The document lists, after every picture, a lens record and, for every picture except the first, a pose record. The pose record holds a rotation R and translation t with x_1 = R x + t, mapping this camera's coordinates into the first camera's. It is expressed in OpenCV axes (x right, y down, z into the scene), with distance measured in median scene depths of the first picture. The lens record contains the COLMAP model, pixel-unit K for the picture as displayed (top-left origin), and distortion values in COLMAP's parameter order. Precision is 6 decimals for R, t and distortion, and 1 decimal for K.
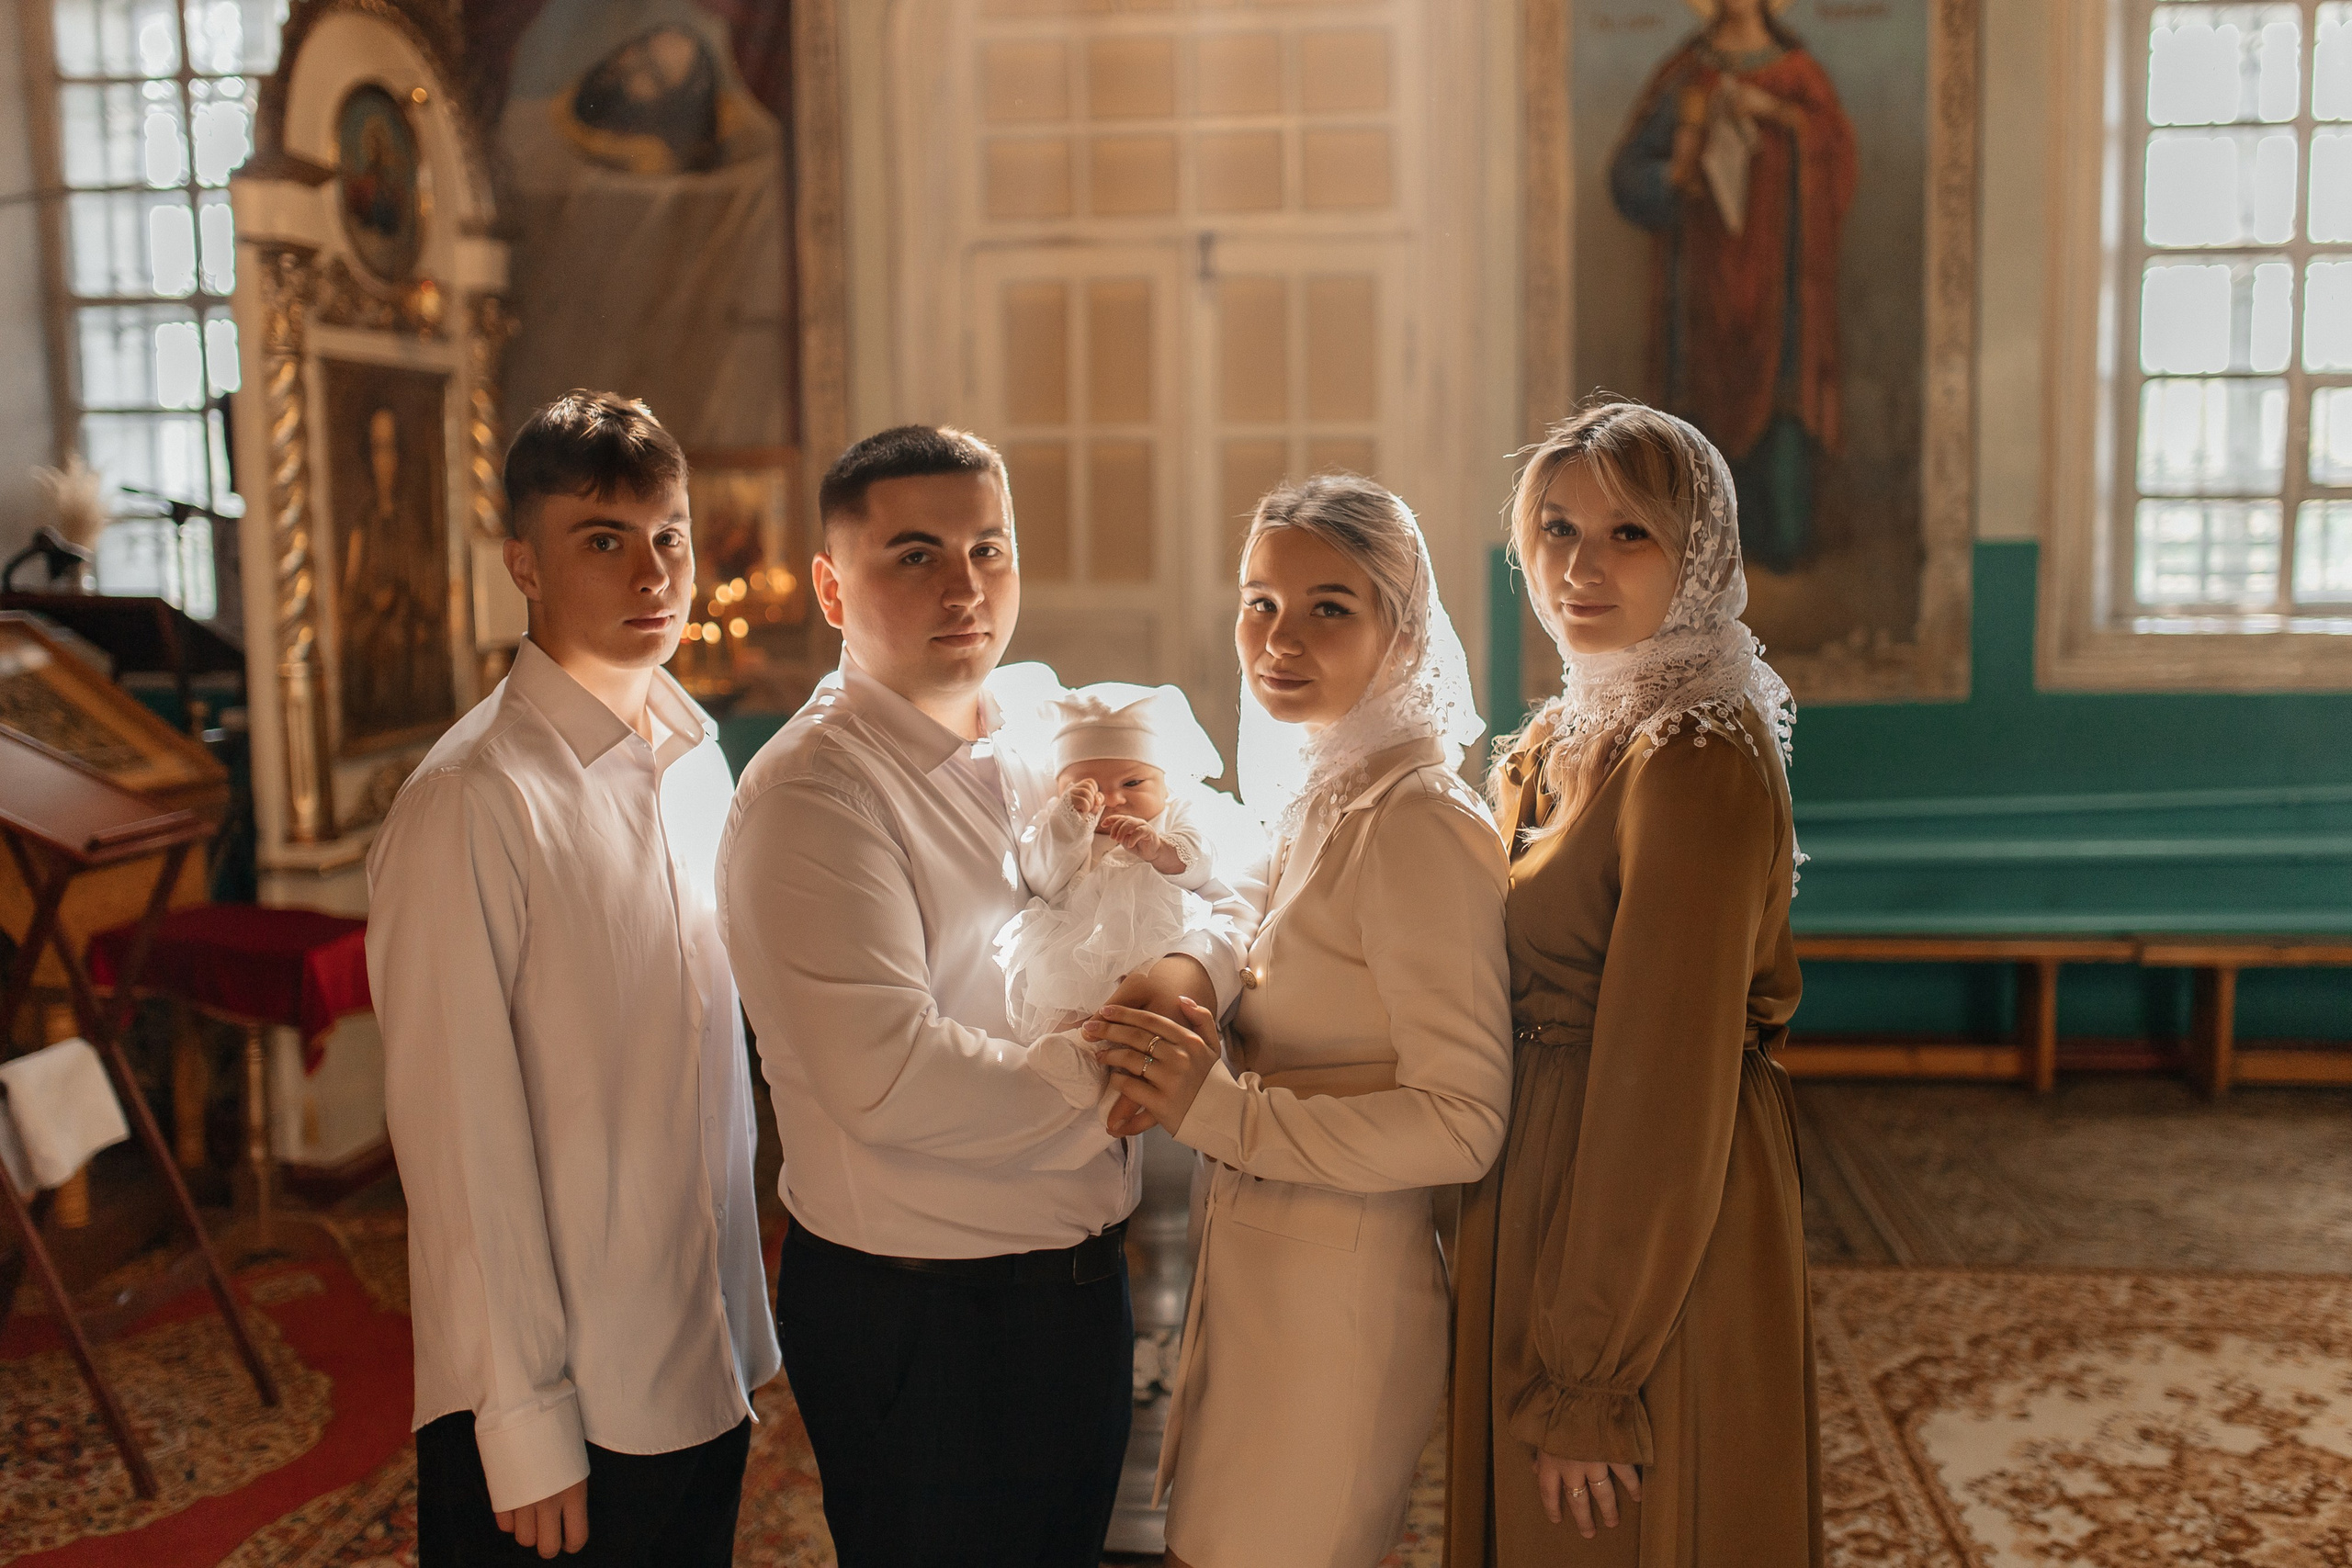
lens RADIAL K [[2359.5, 0, 1181.9], [0, 2359.5, 784.0], [0, 0, 1]] dist [-0.002113, 0.007960]
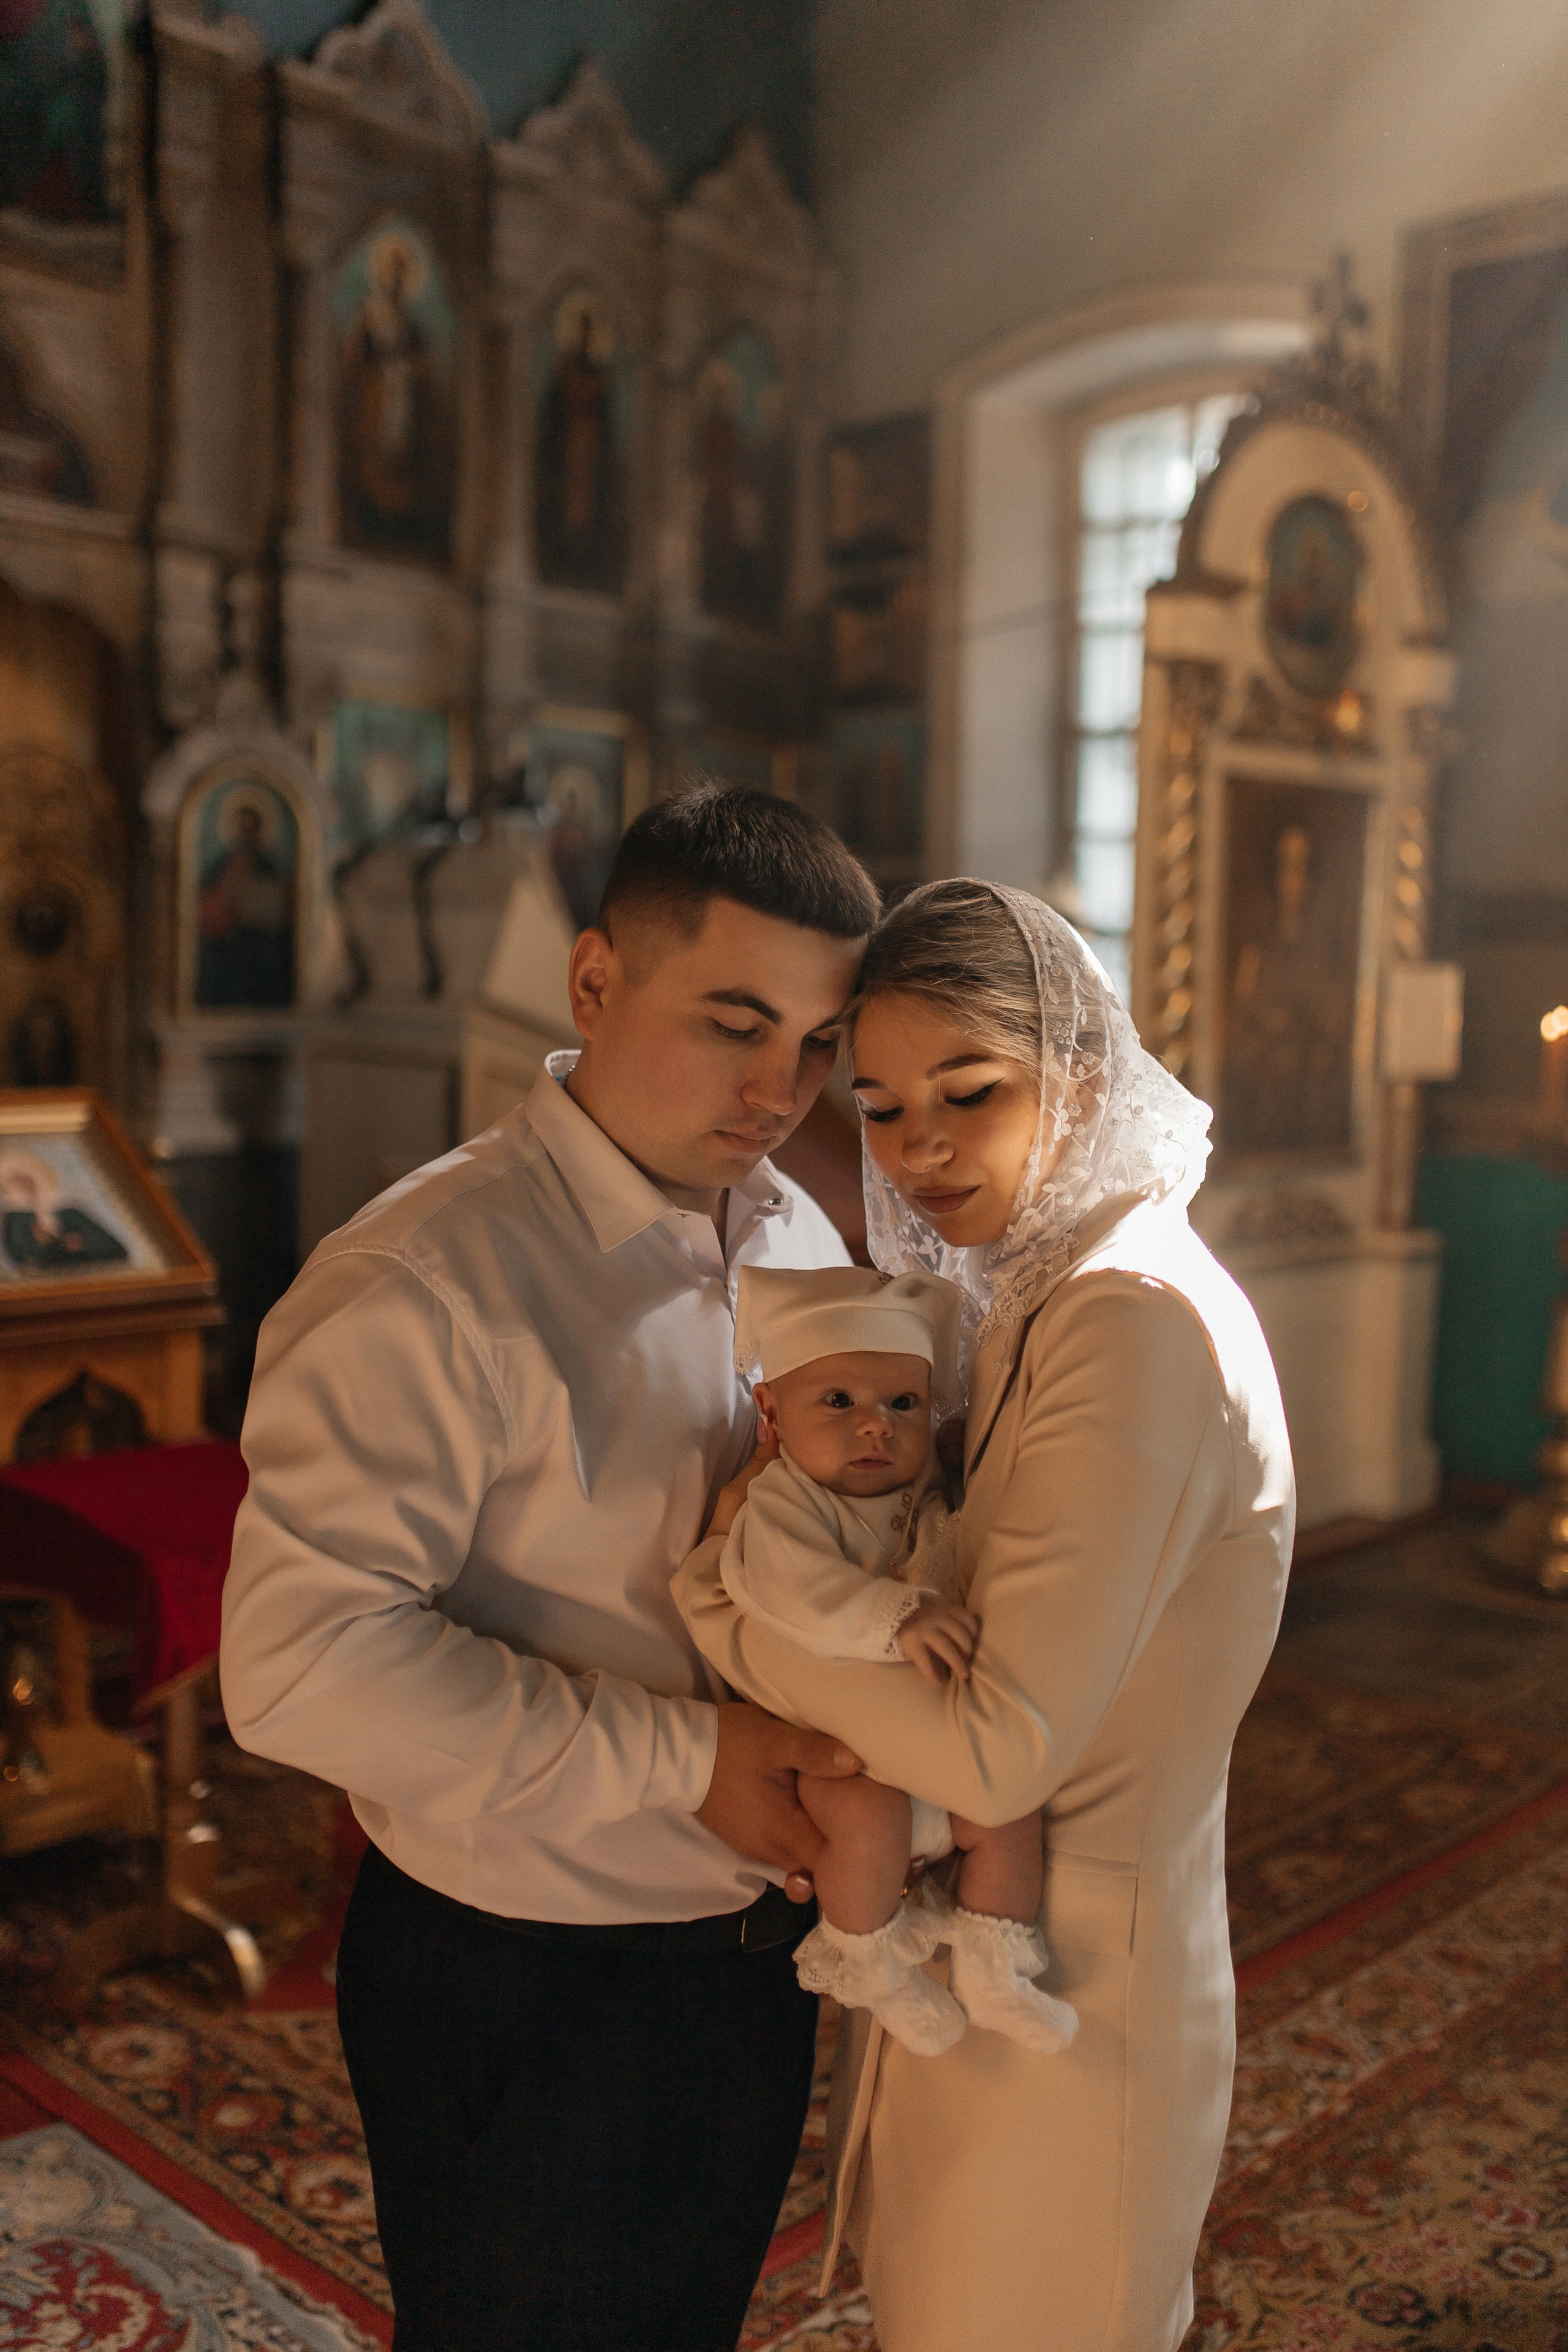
lens RADIAL K [[2236.3, 0, 786.6], [0, 2236.3, 1176.1], [0, 0, 1]] dist [-0.007699, 0.018536]
pose [[0.797333, 0.085217, -0.597493, 0.062215], [-0.093392, 0.995478, 0.017351, -0.012675], [0.596270, 0.041967, 0.801686, 0.146889]]
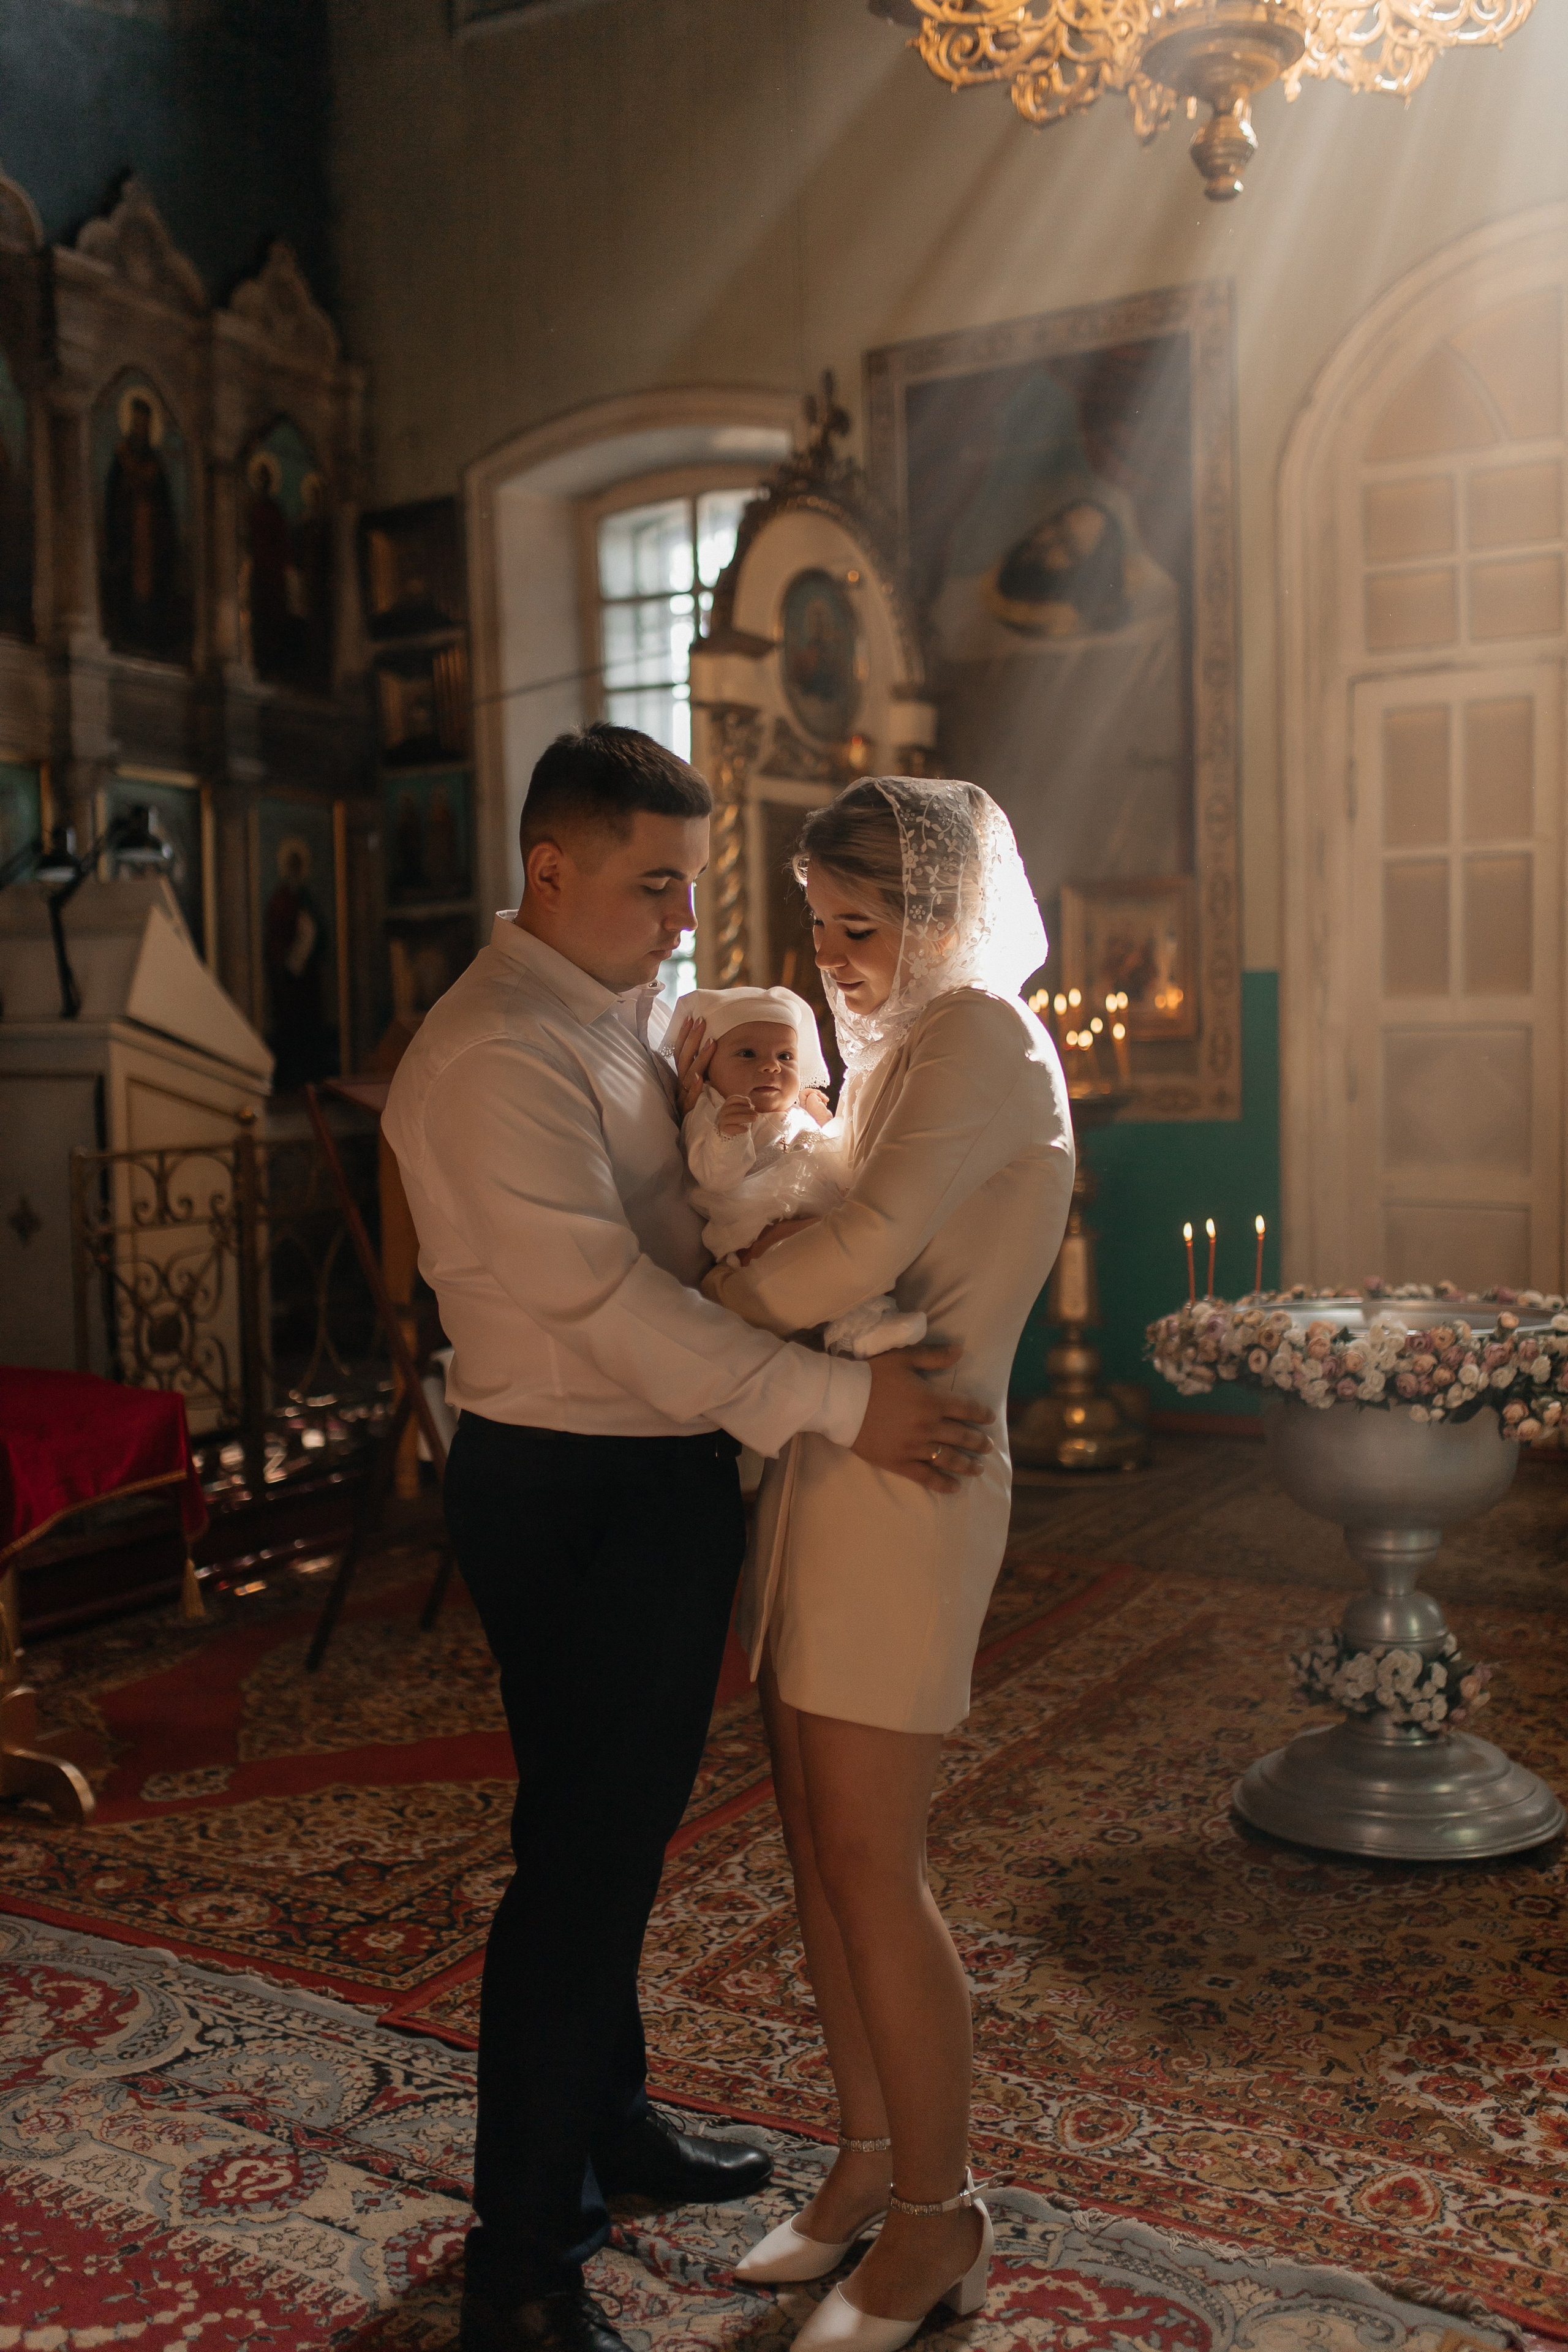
lens RADIAL K [[2231.0, 0, 783.0], [0, 2231.0, 1175.7], [0, 0, 1]] dist [-0.003558, 0.008467]
pose [[0.918726, 0.013608, -0.394662, 0.085332], [-0.029201, 0.999011, -0.033530, 0.041460], [0.393815, 0.042330, 0.918214, -0.007676]]
